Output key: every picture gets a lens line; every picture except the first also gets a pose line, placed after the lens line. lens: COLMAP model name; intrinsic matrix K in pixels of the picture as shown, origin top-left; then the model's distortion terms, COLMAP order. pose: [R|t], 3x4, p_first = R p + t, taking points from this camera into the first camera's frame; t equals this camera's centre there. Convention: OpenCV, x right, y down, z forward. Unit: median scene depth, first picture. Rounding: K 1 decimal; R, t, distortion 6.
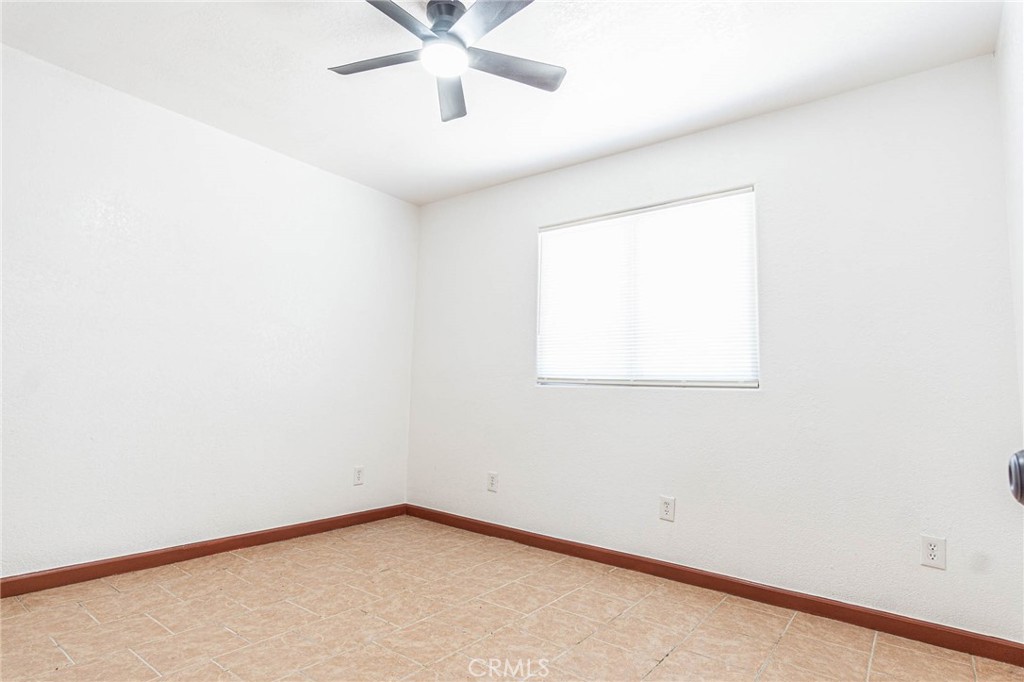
lens RADIAL K [[544.7, 0, 512.4], [0, 544.7, 337.0], [0, 0, 1]] dist [0.005683, 0.001598]
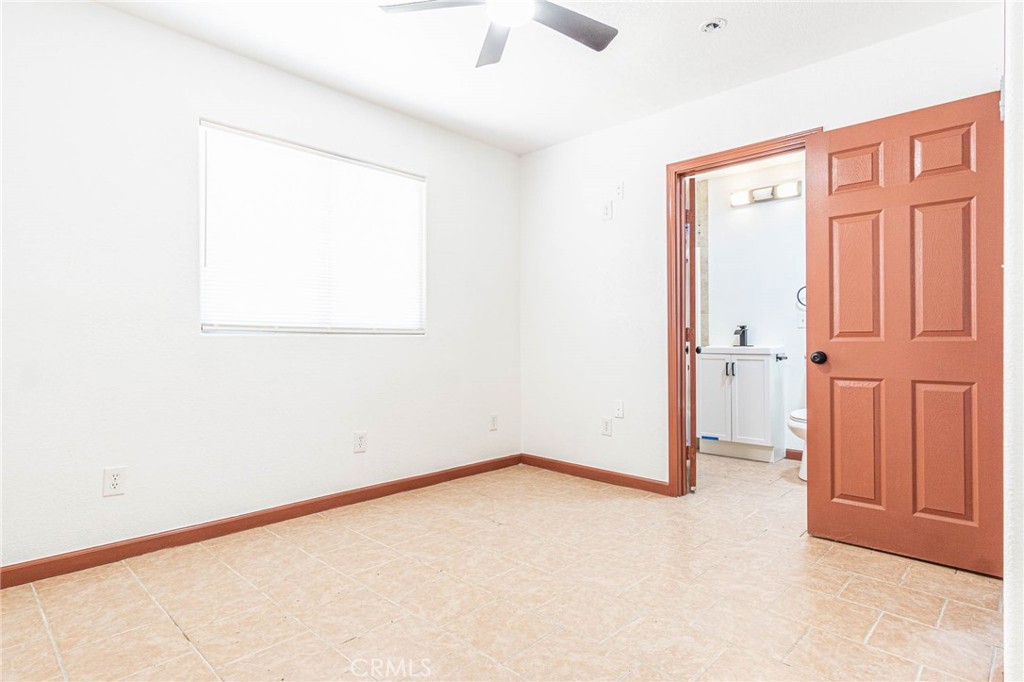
lens RADIAL K [[544.7, 0, 513.7], [0, 544.7, 342.8], [0, 0, 1]] dist [0.005683, 0.001598]
pose [[0.109362, -0.035921, 0.993353, -0.810658], [-0.094691, 0.994426, 0.046385, 0.030004], [-0.989481, -0.099134, 0.105351, 0.605479]]
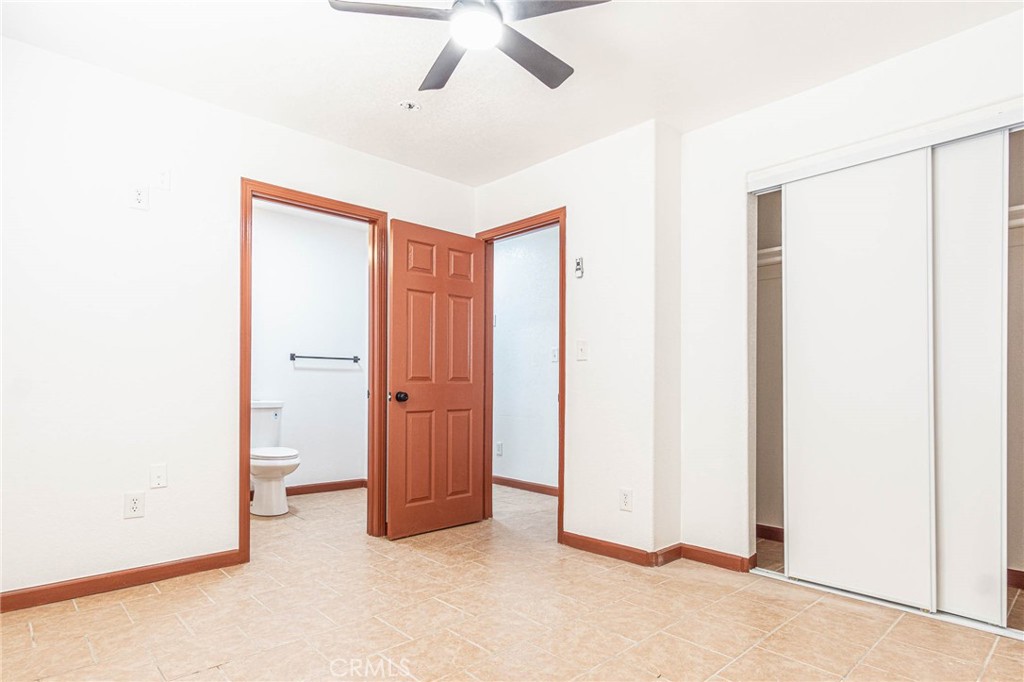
lens RADIAL K [[557.4, 0, 513.4], [0, 557.4, 382.7], [0, 0, 1]] dist [0.006292, 0.001699]
pose [[-0.985396, -0.036043, 0.166422, -0.264877], [-0.052370, 0.994119, -0.094786, 0.121402], [-0.162027, -0.102118, -0.981488, 1.345939]]
